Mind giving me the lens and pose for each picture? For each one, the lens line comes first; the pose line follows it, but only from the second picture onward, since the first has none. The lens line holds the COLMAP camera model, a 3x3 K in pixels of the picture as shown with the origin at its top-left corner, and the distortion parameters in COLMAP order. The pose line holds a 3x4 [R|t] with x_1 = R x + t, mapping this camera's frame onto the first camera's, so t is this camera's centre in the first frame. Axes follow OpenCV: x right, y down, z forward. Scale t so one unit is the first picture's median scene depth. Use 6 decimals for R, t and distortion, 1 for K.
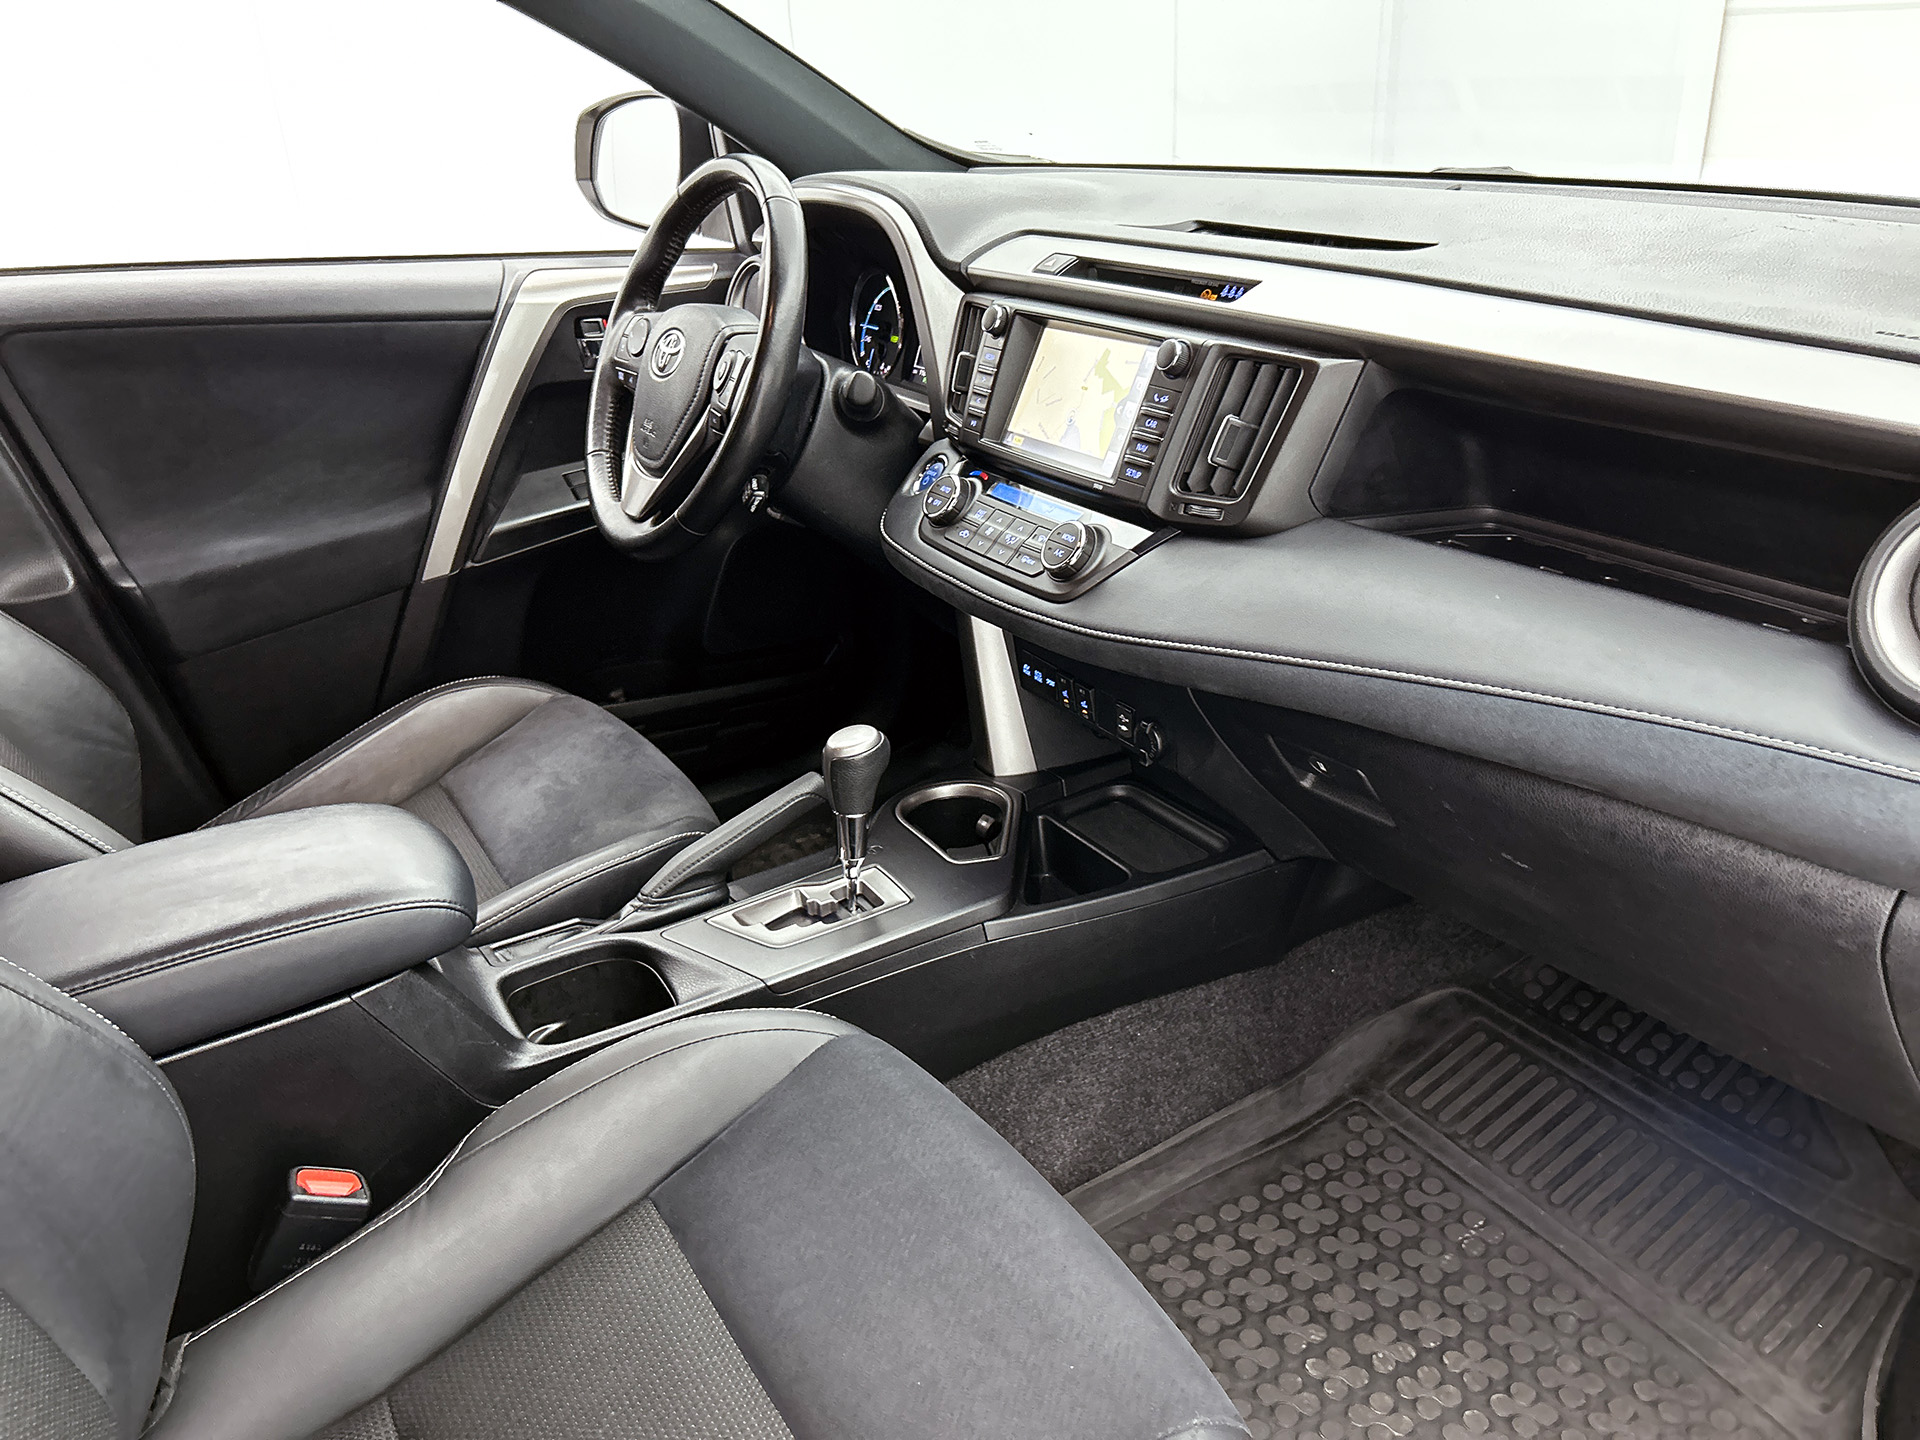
lens RADIAL K [[1449.5, 0, 951.0], [0, 1449.5, 718.9], [0, 0, 1]] dist [0.022189, -0.000248]
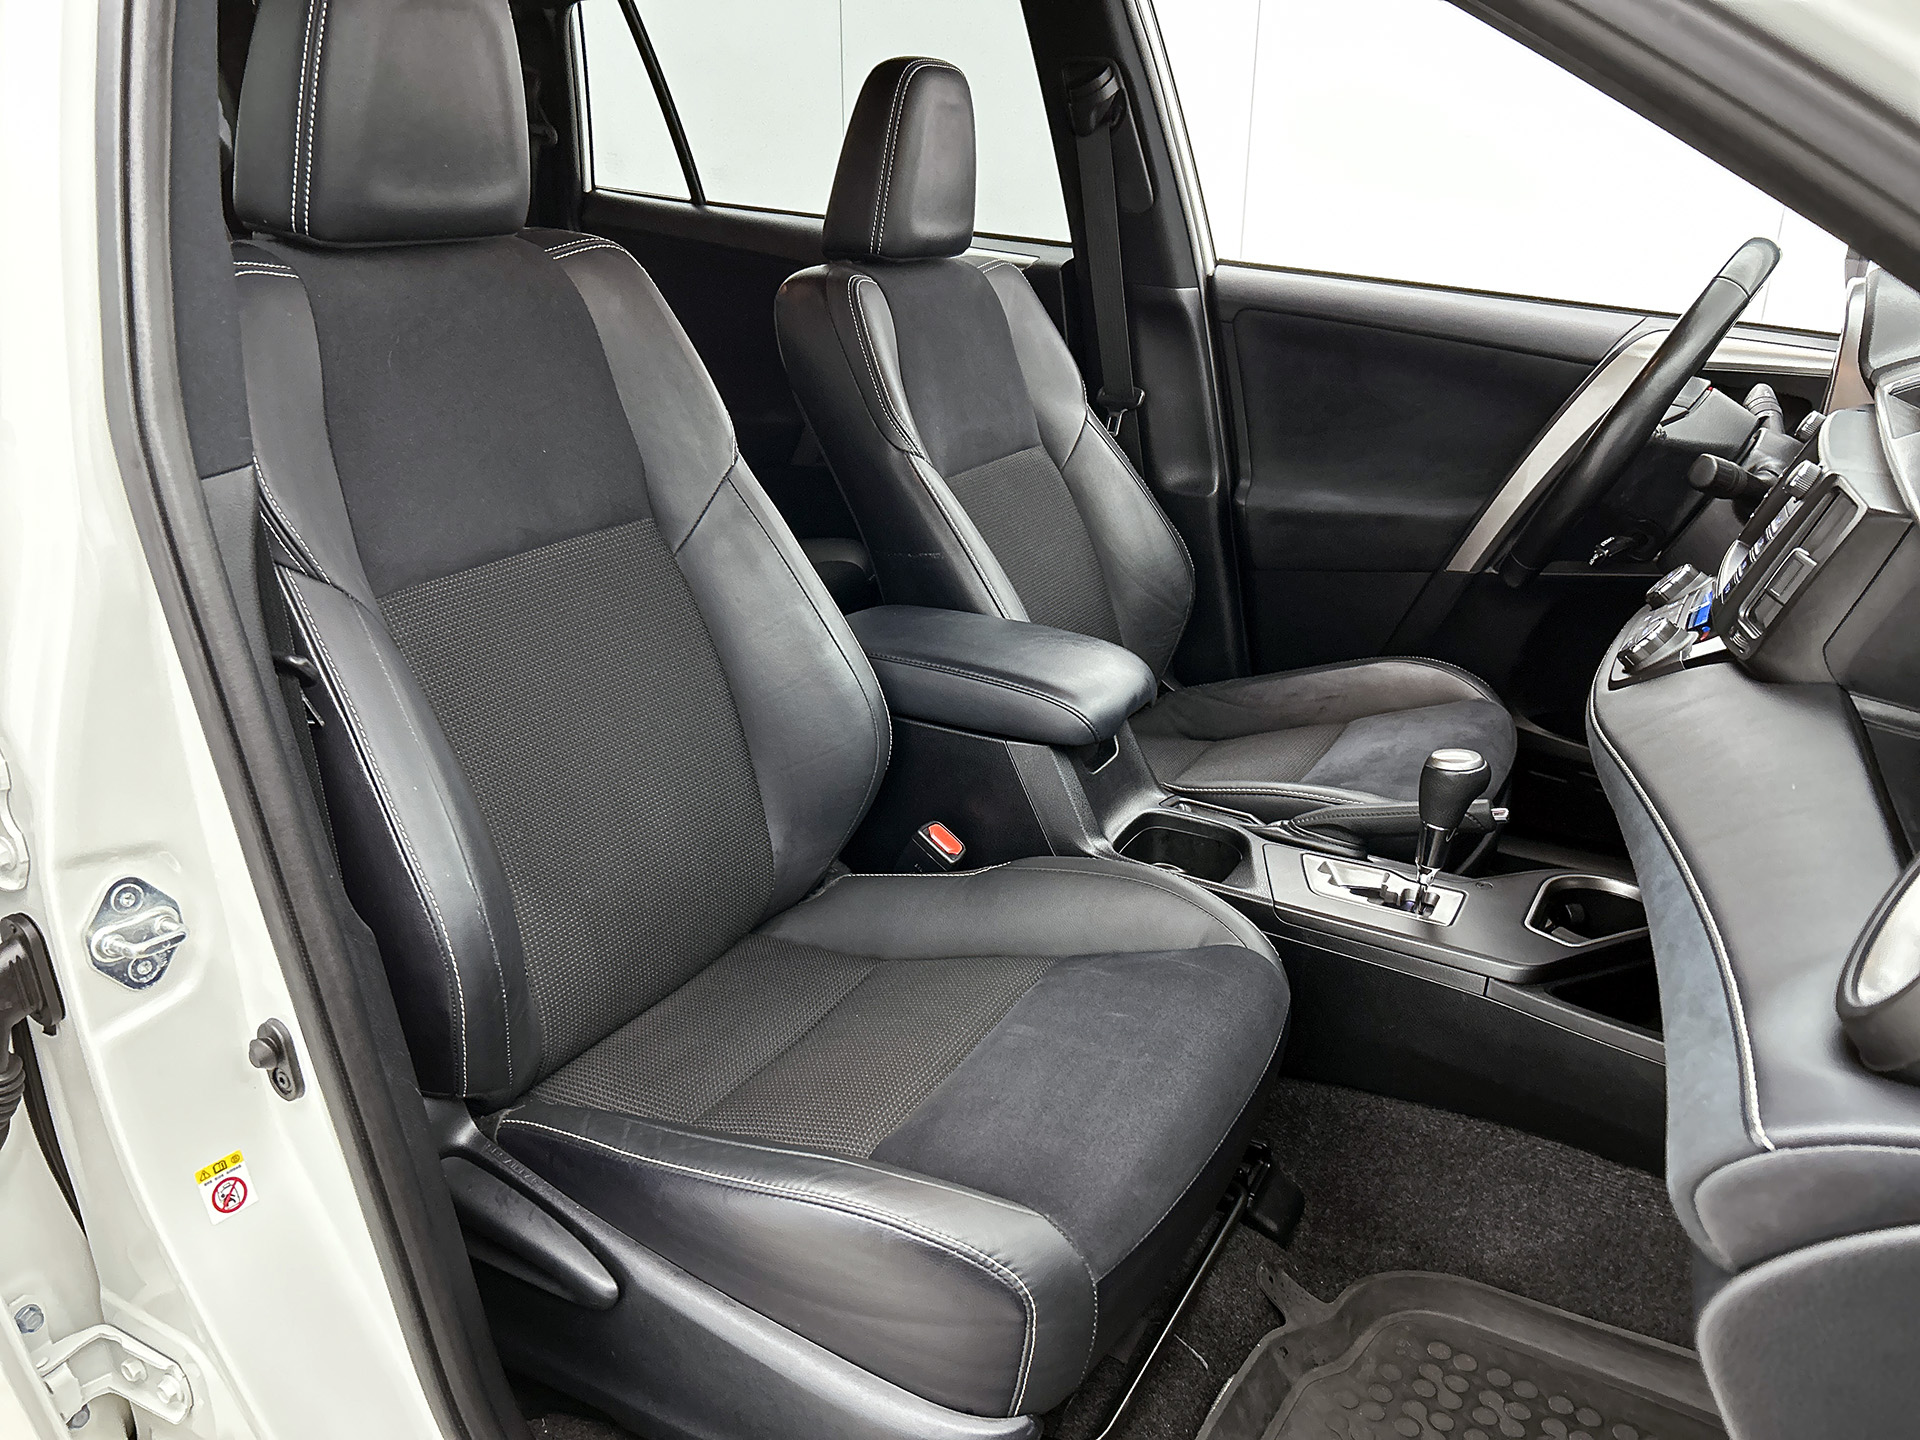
lens RADIAL K [[1449.5, 0, 956.1], [0, 1449.5, 721.5], [0, 0, 1]] dist [0.022189, -0.000248]
pose [[0.476637, 0.363287, -0.800525, 0.544699], [-0.388084, 0.904036, 0.179195, -0.054019], [0.788802, 0.225260, 0.571882, 0.072319]]
